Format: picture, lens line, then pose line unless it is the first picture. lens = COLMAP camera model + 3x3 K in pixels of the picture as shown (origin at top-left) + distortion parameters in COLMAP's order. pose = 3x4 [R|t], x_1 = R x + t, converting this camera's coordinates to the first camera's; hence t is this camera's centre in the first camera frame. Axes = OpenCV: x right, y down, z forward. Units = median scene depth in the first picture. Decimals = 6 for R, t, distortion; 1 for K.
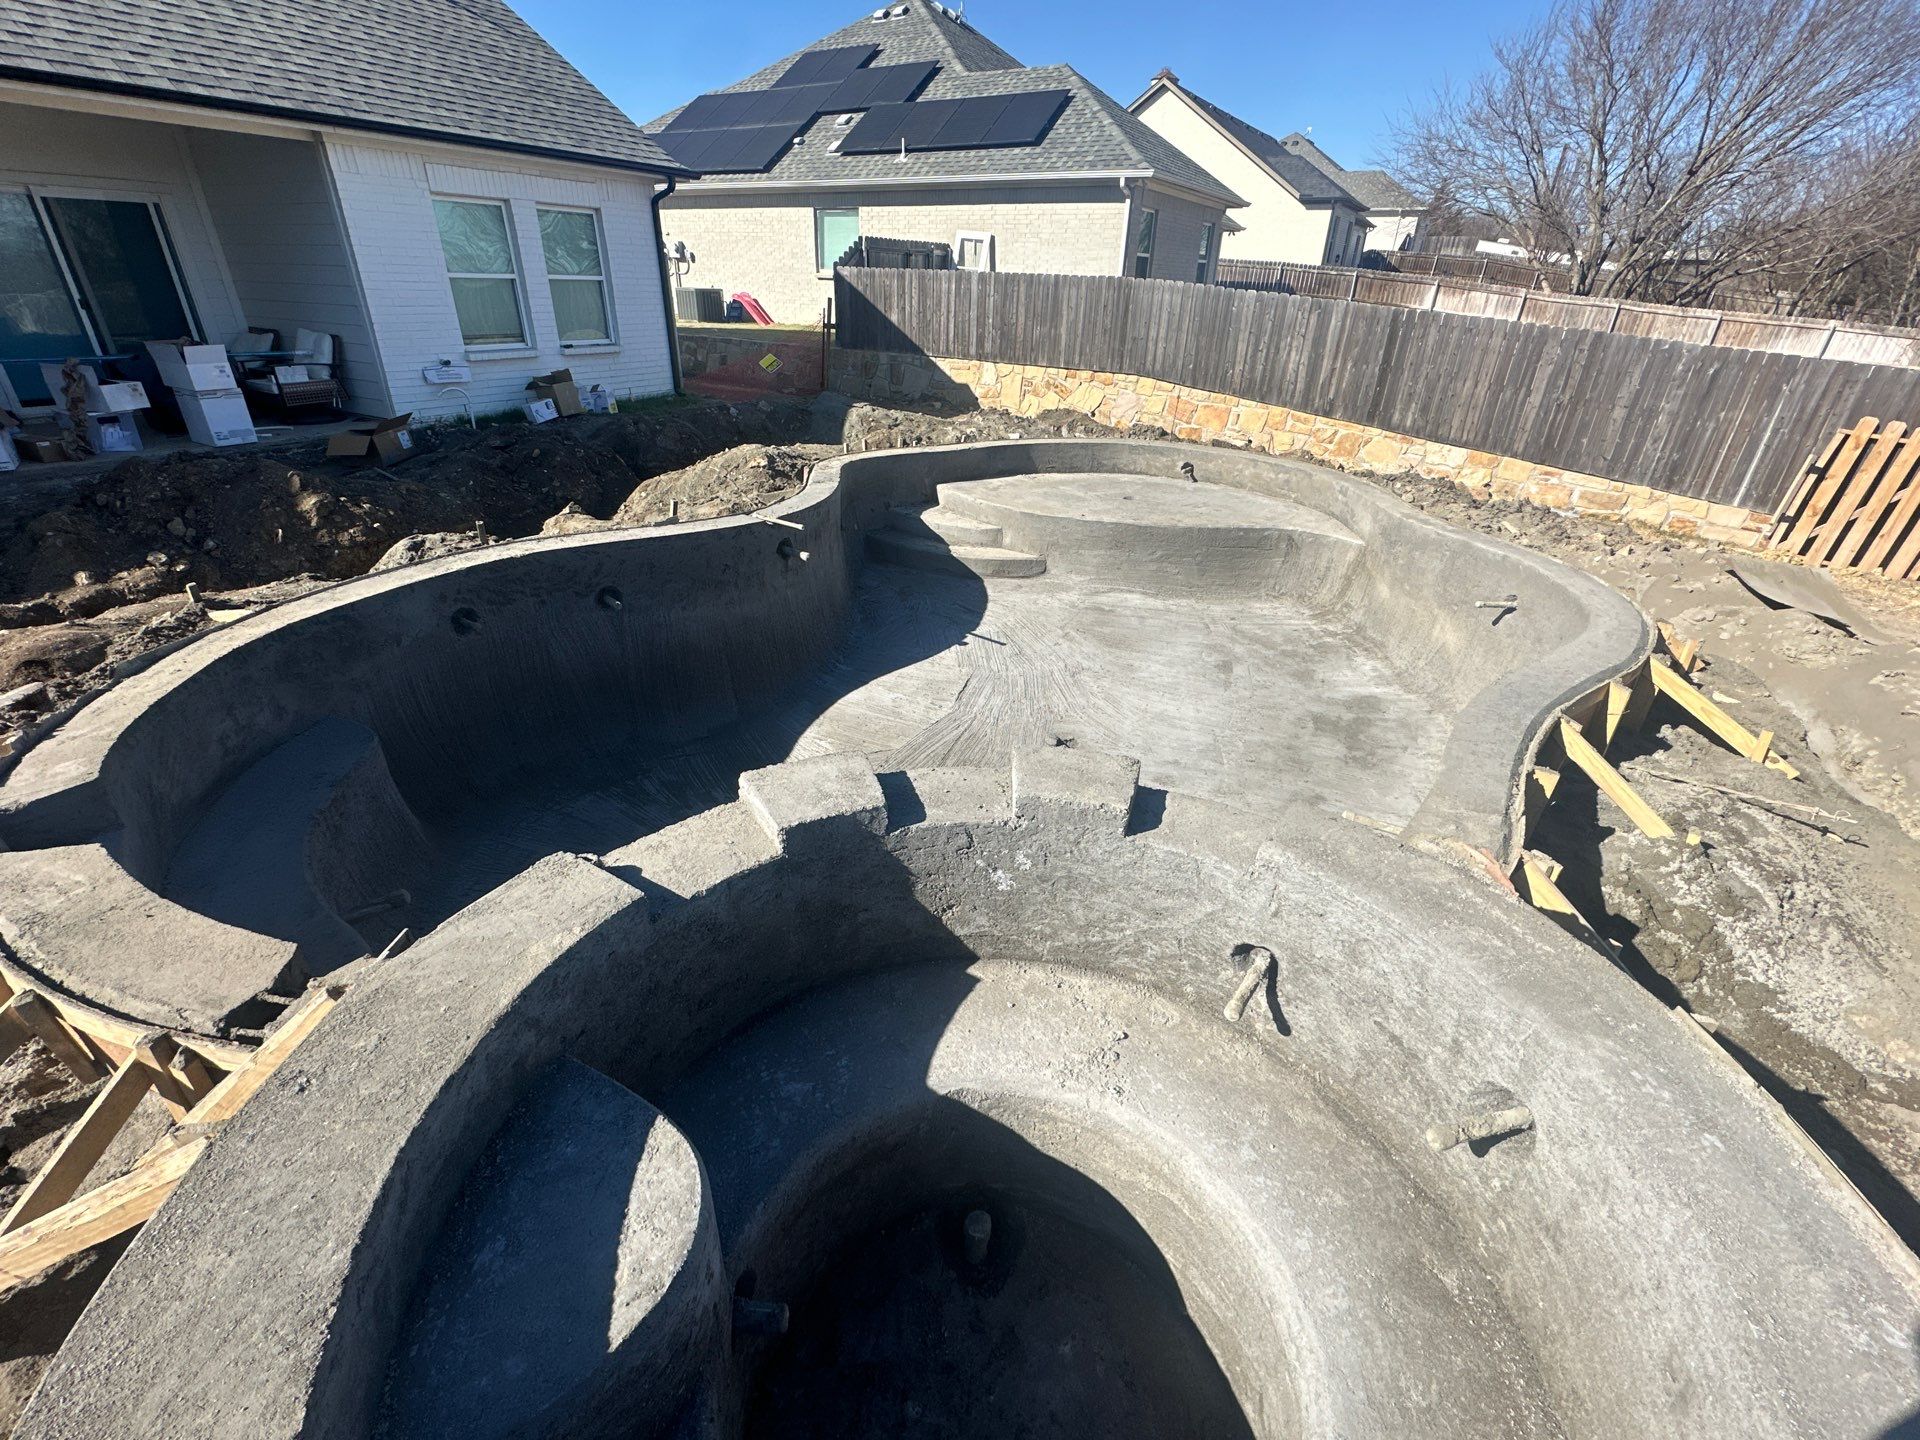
lens RADIAL K [[837.5, 0, 960.0], [0, 837.5, 720.0], [0, 0, 1]] dist [-0.001014, 0.000252]
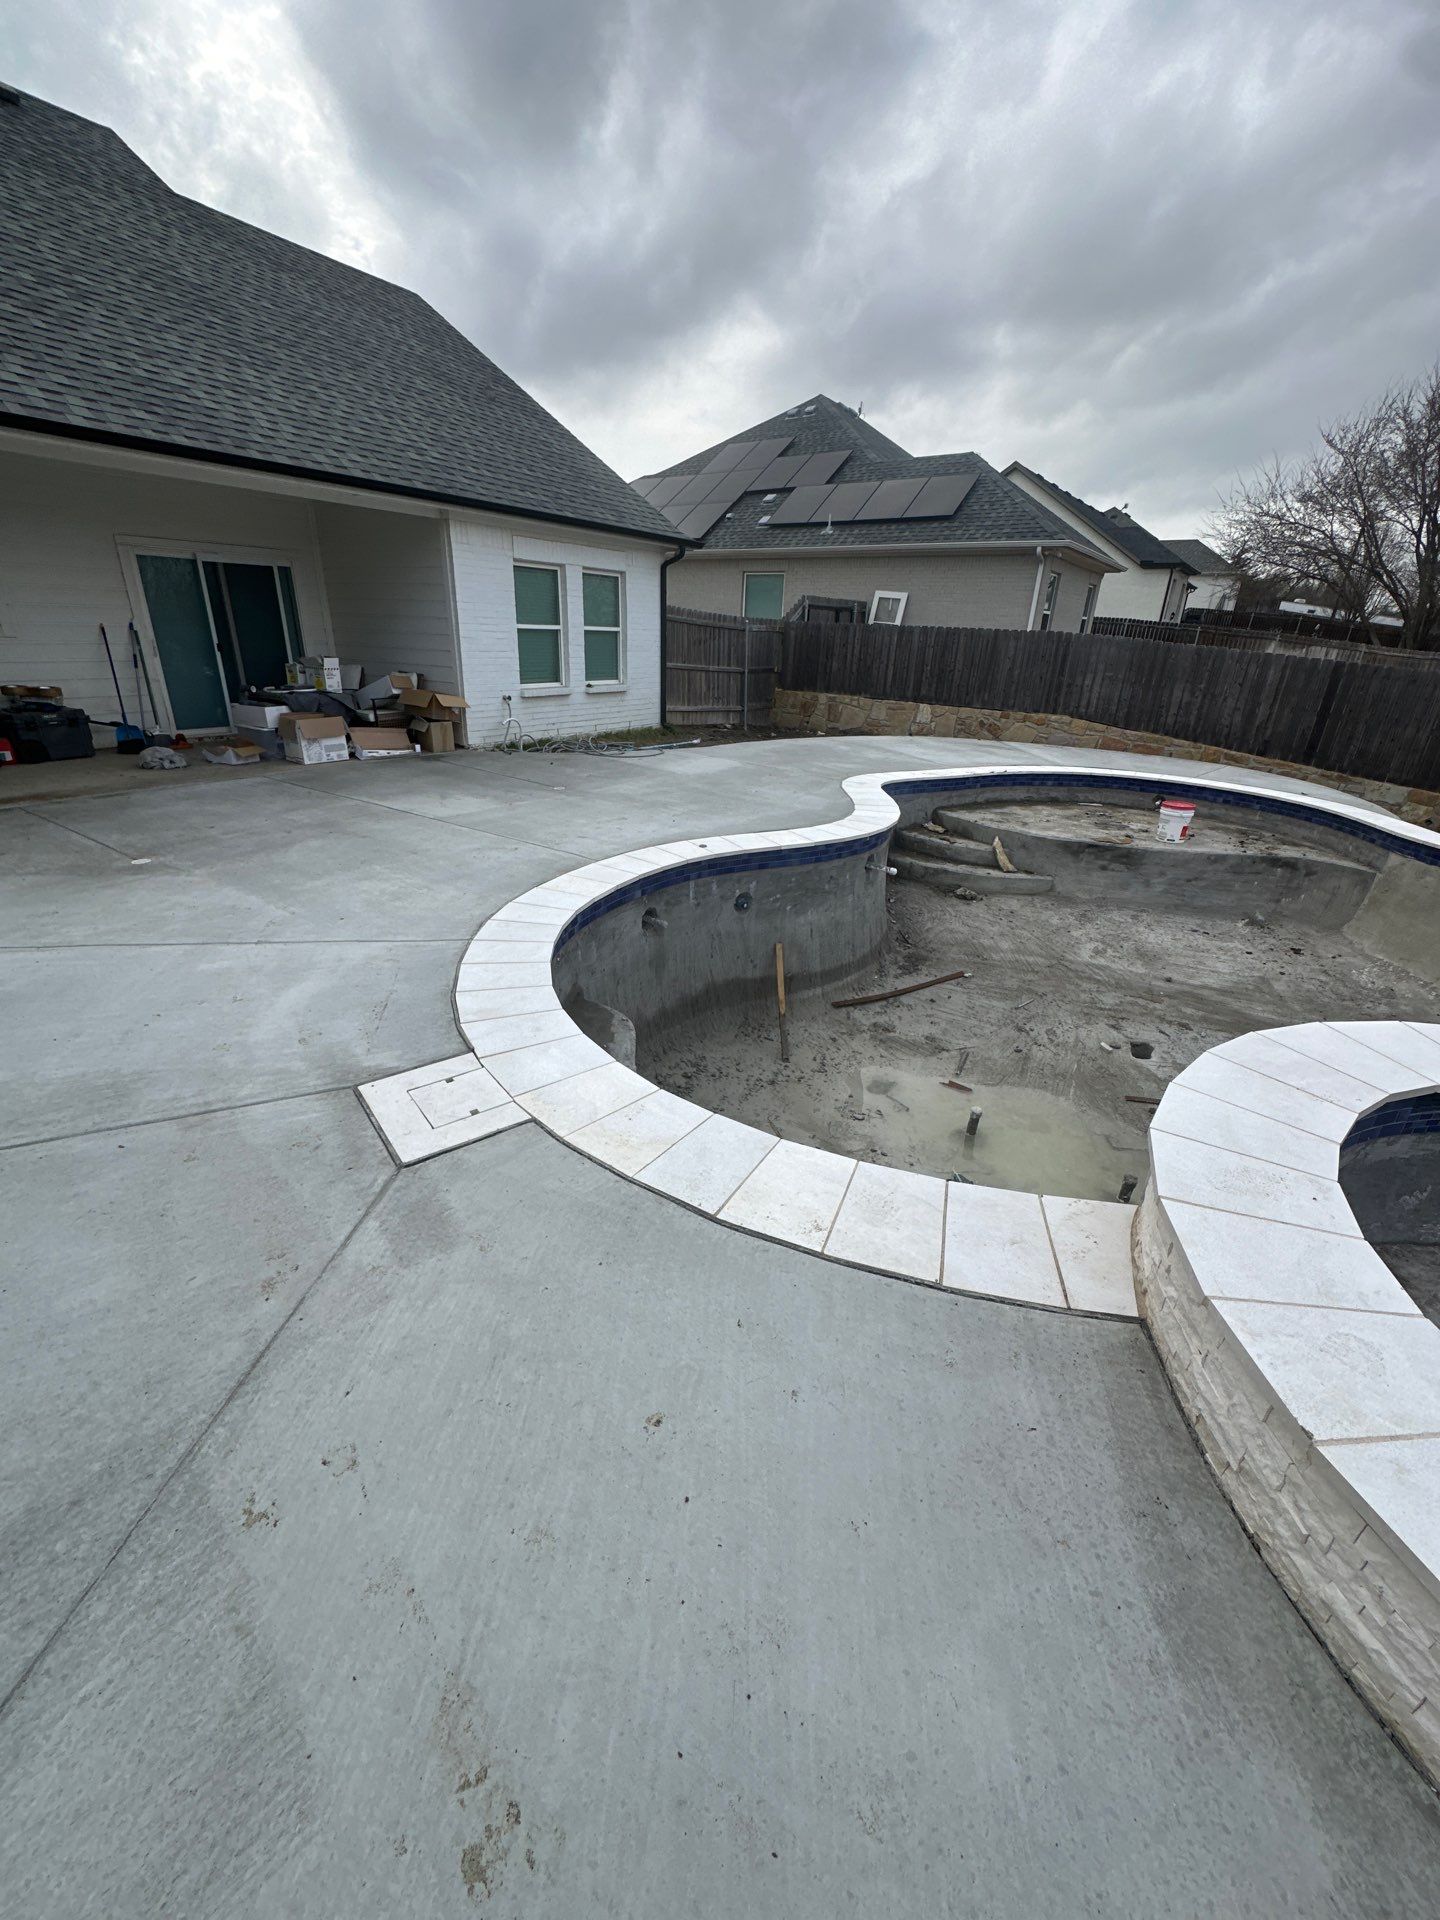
lens RADIAL K [[771.0, 0, 722.8], [0, 771.0, 960.5], [0, 0, 1]] dist [0.000239, 0.000124]
pose [[0.997649, 0.033745, -0.059642, -0.196217], [-0.038408, 0.996146, -0.078849, 0.009354], [0.056752, 0.080954, 0.995101, -0.019557]]
